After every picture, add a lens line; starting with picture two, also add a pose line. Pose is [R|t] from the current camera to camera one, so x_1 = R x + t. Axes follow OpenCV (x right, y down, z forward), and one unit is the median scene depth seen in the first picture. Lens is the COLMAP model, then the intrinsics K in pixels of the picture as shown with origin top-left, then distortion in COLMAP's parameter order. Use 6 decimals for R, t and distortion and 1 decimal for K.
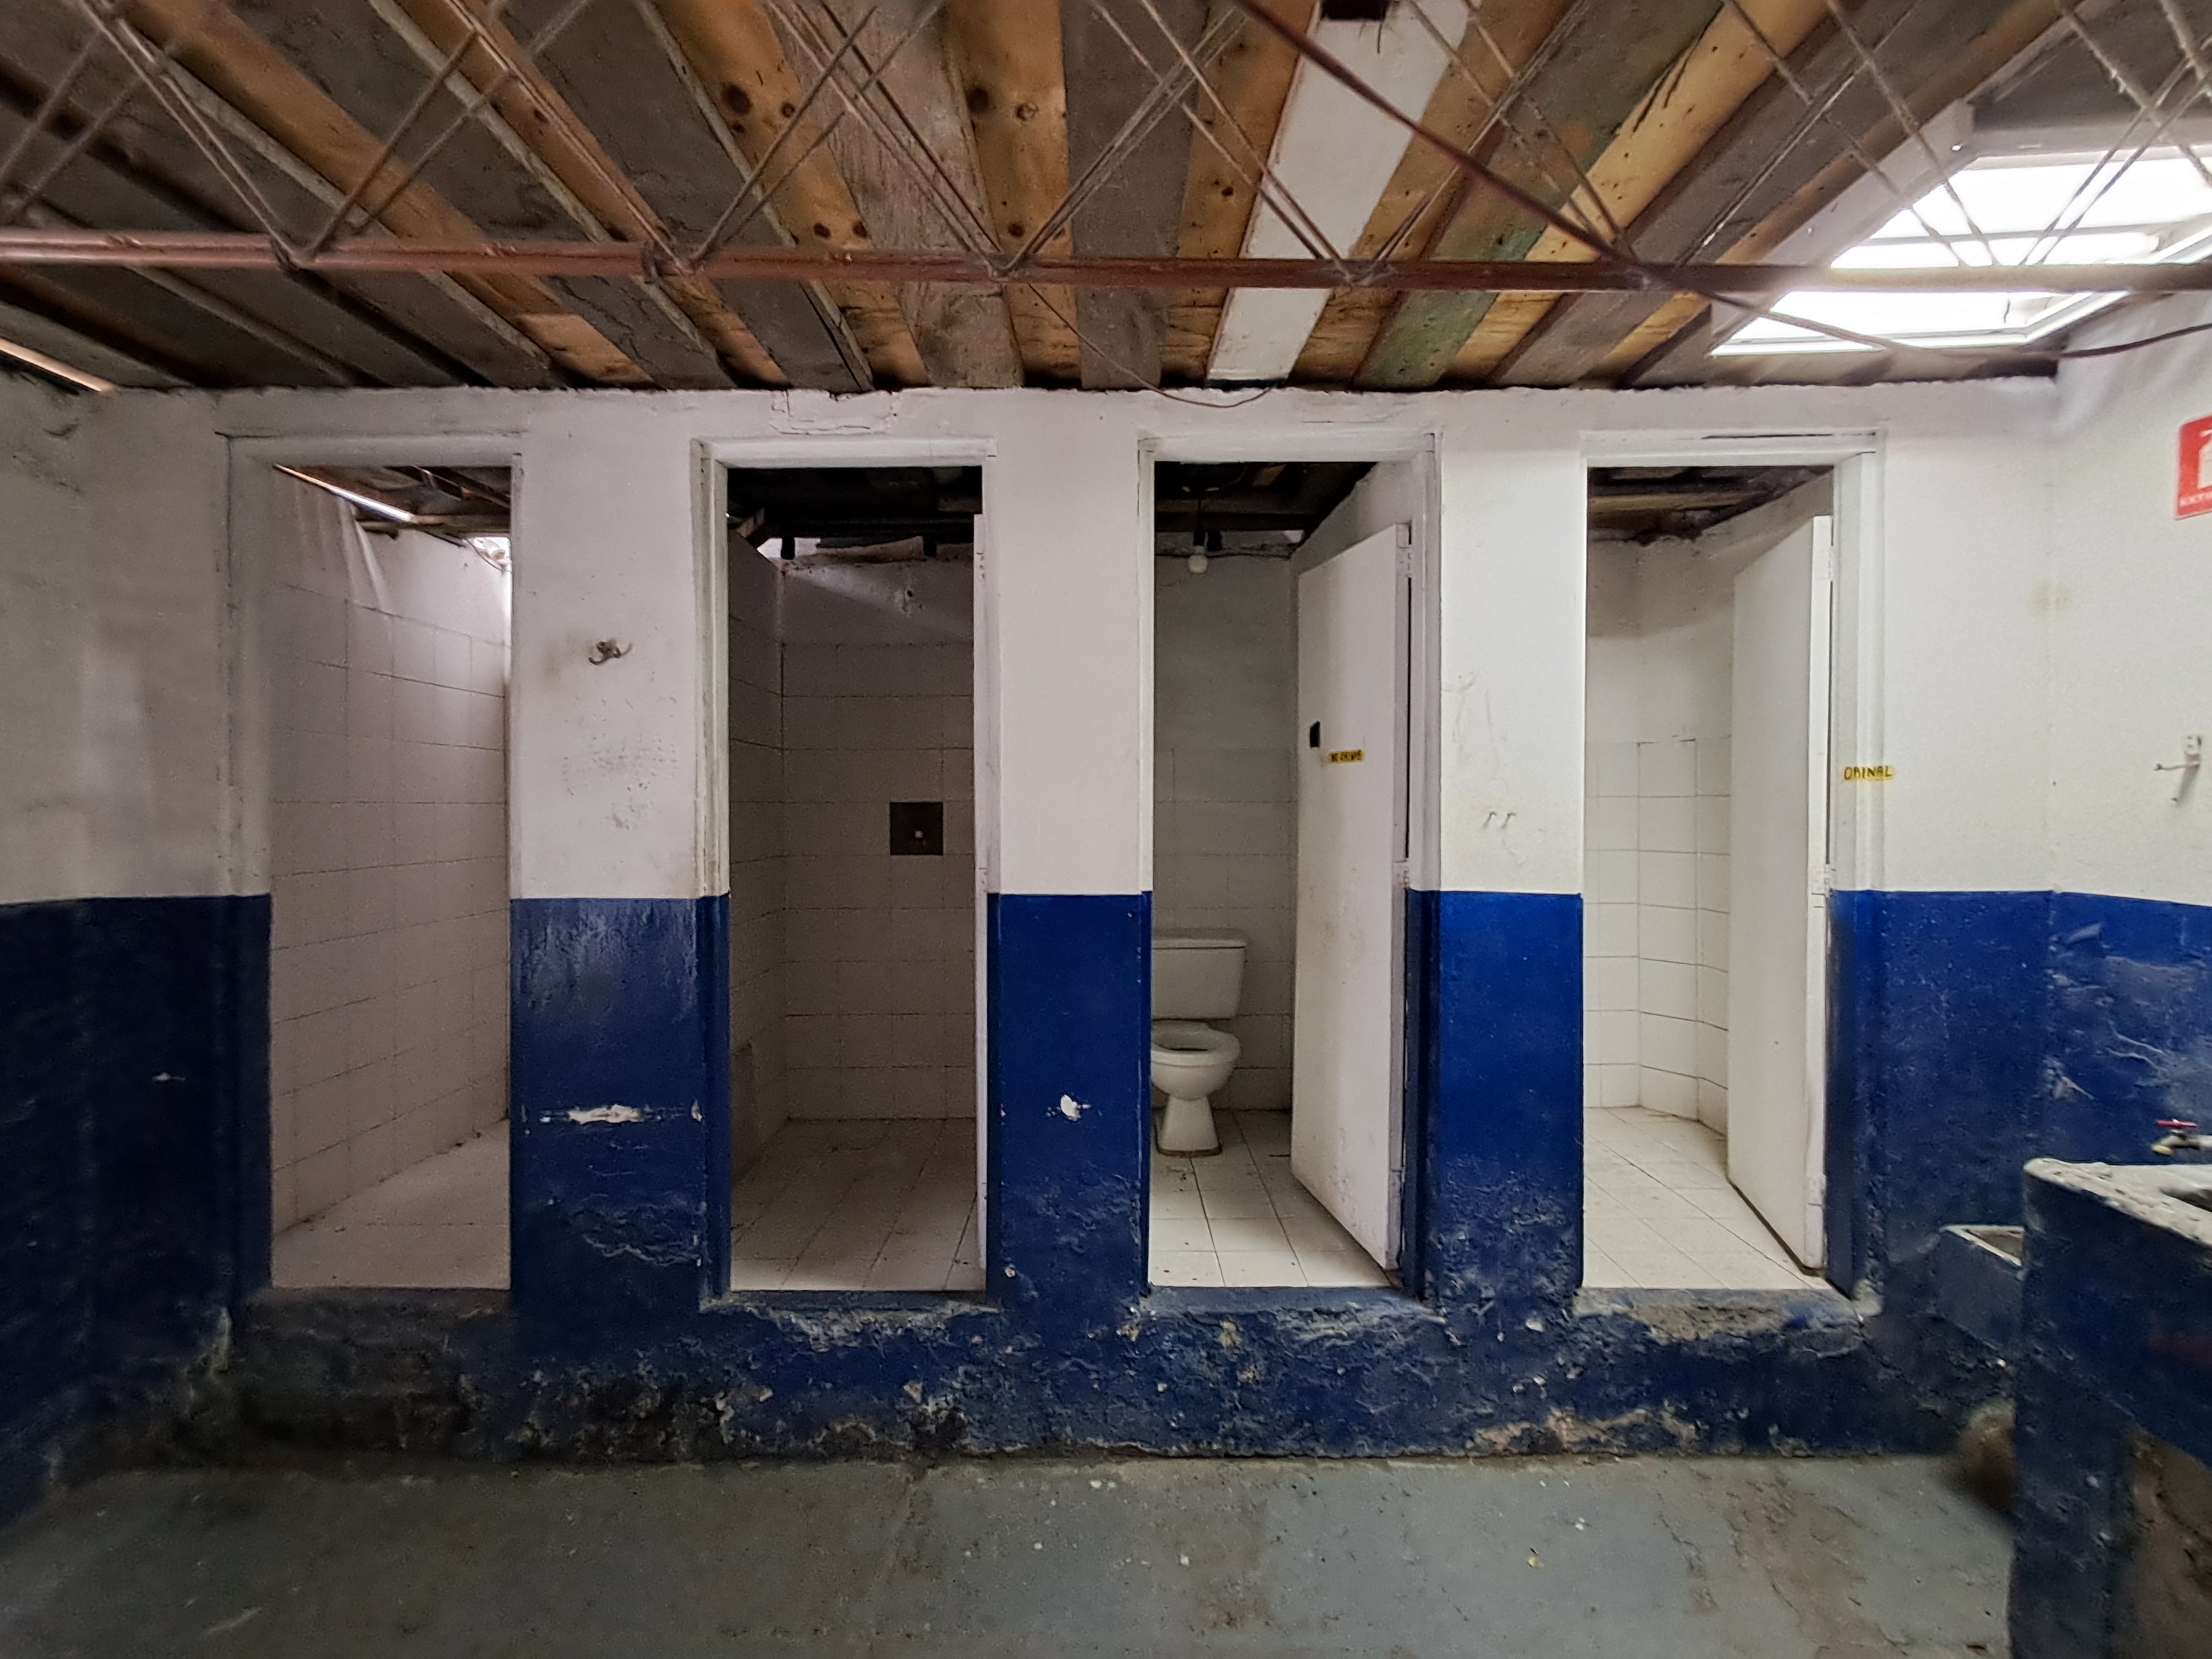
lens RADIAL K [[1006.2, 0, 1104.5], [0, 1006.2, 821.7], [0, 0, 1]] dist [-0.013955, 0.013282]
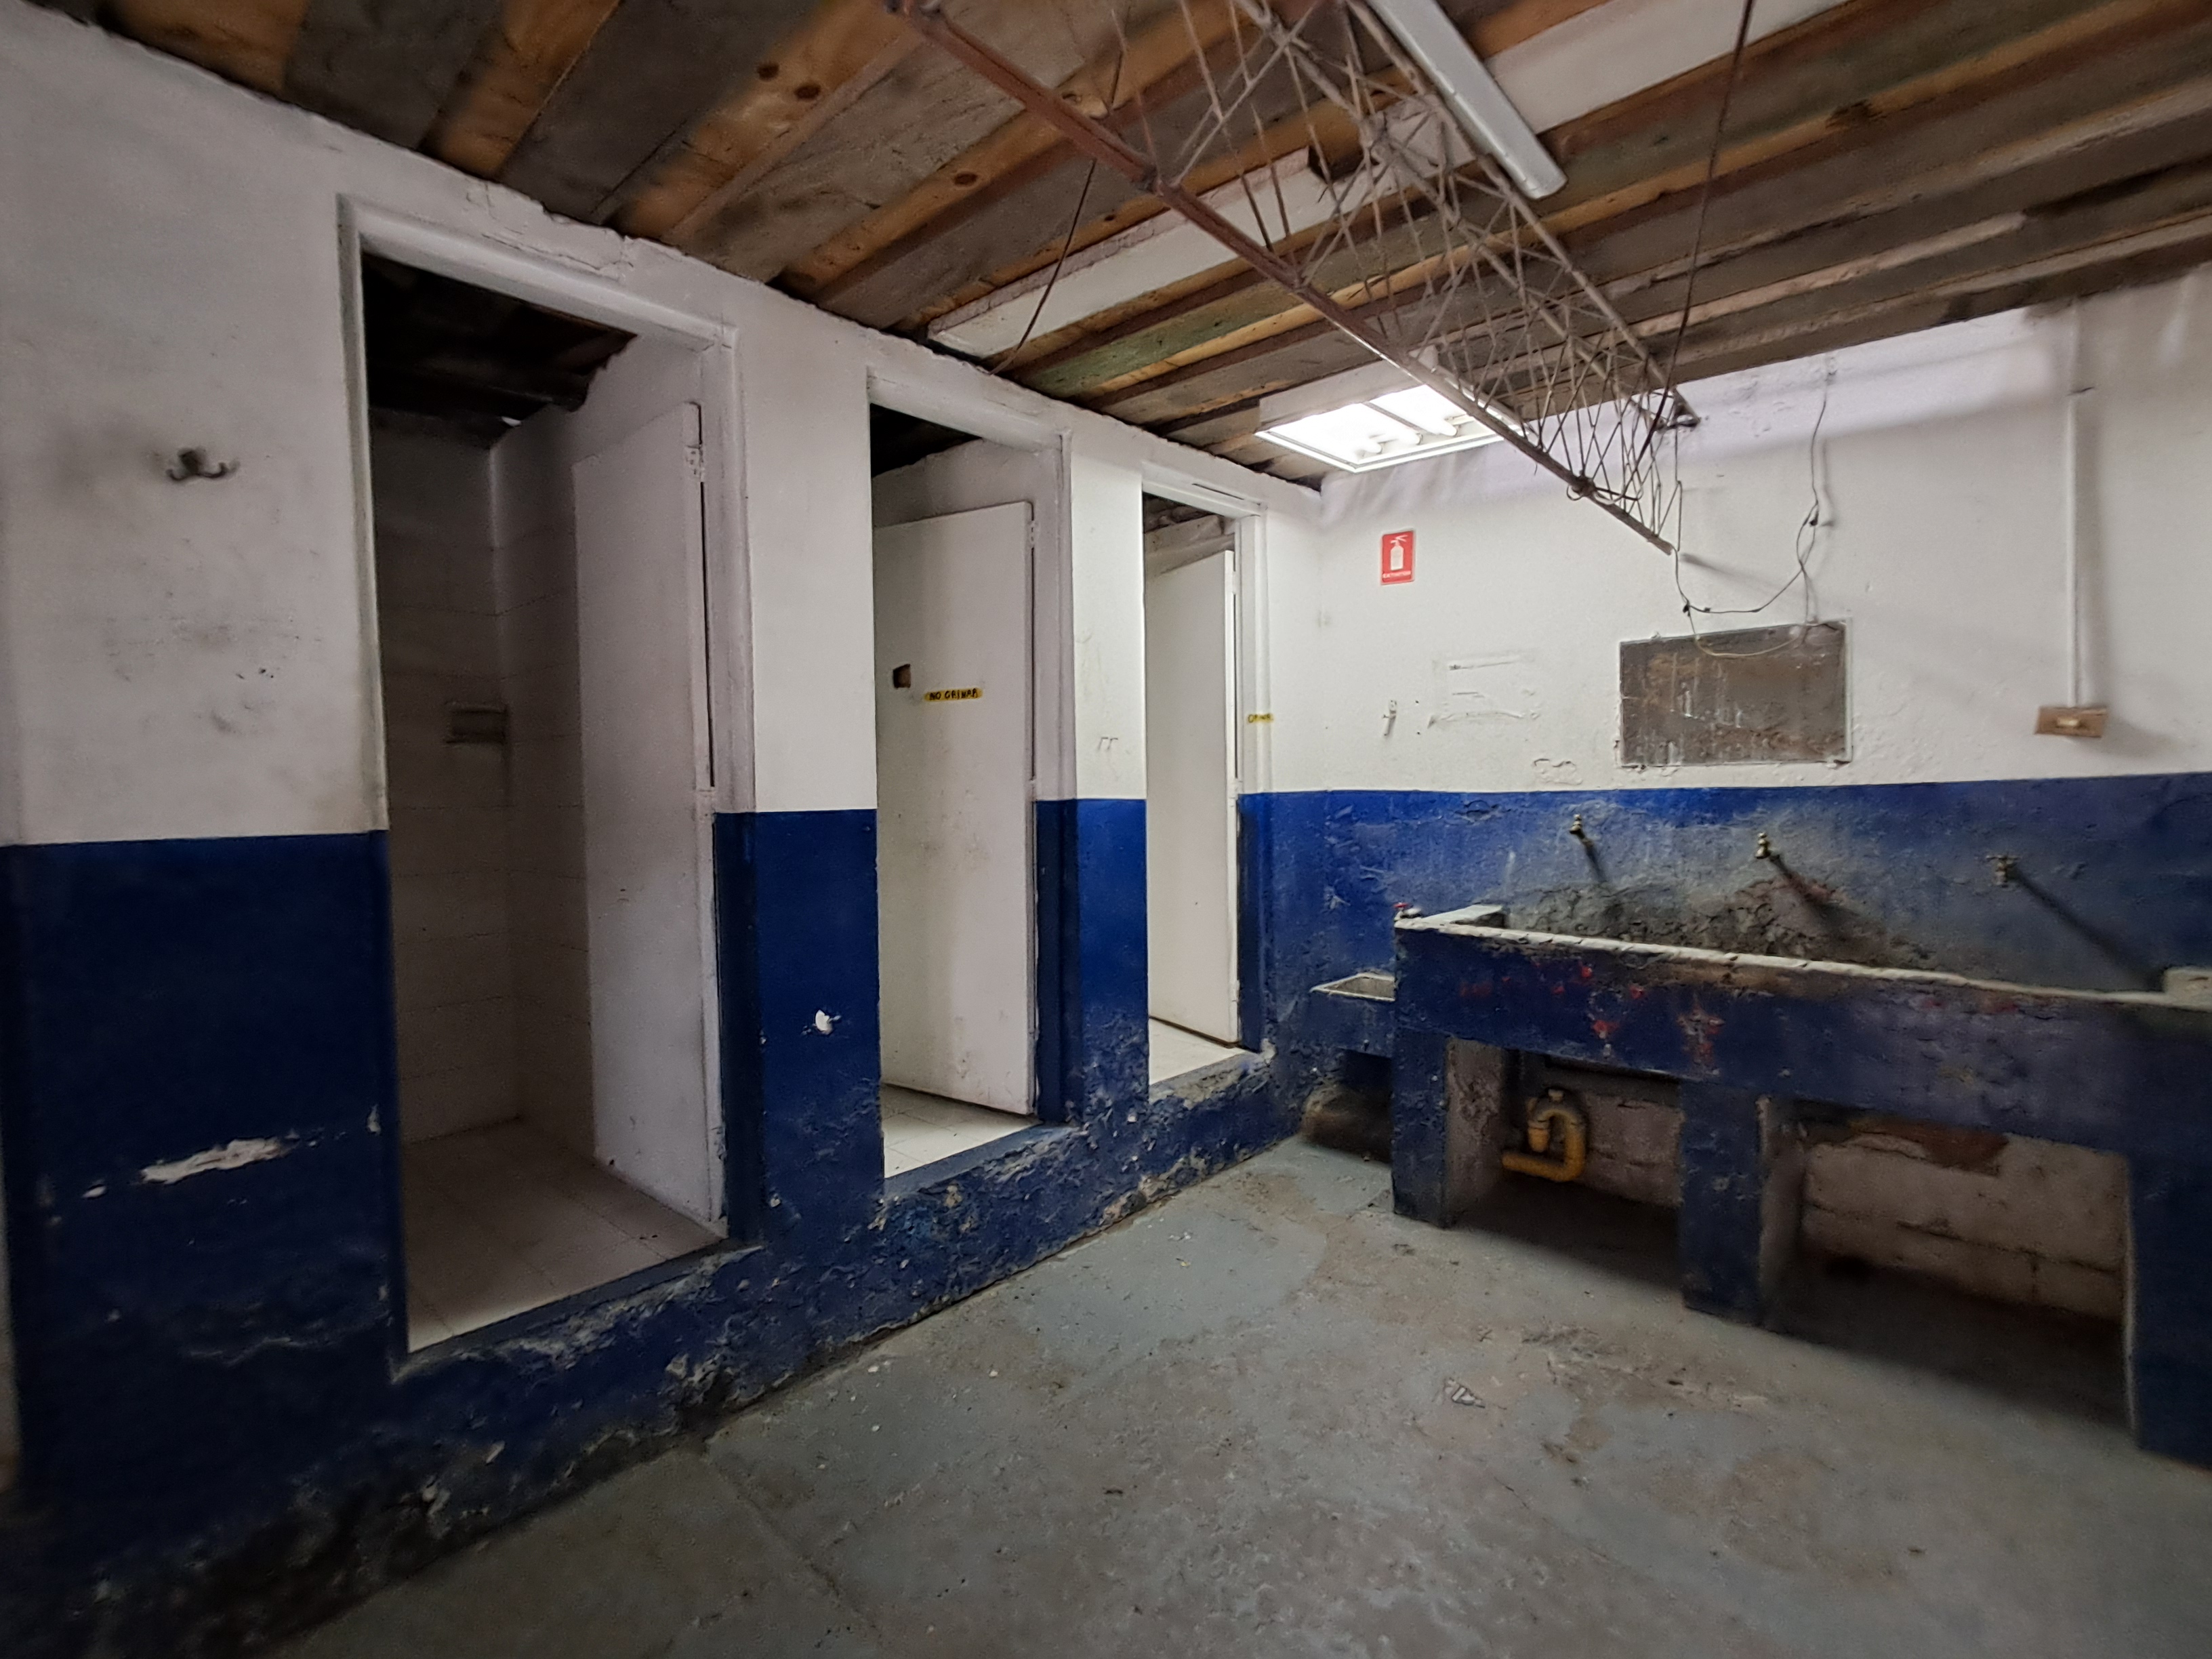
lens RADIAL K [[1012.3, 0, 1106.0], [0, 1012.3, 829.5], [0, 0, 1]] dist [-0.015191, -0.001410]
pose [[0.672030, -0.043399, 0.739251, -0.583752], [0.030210, 0.999057, 0.031187, 0.067721], [-0.739907, 0.001374, 0.672707, 0.105604]]
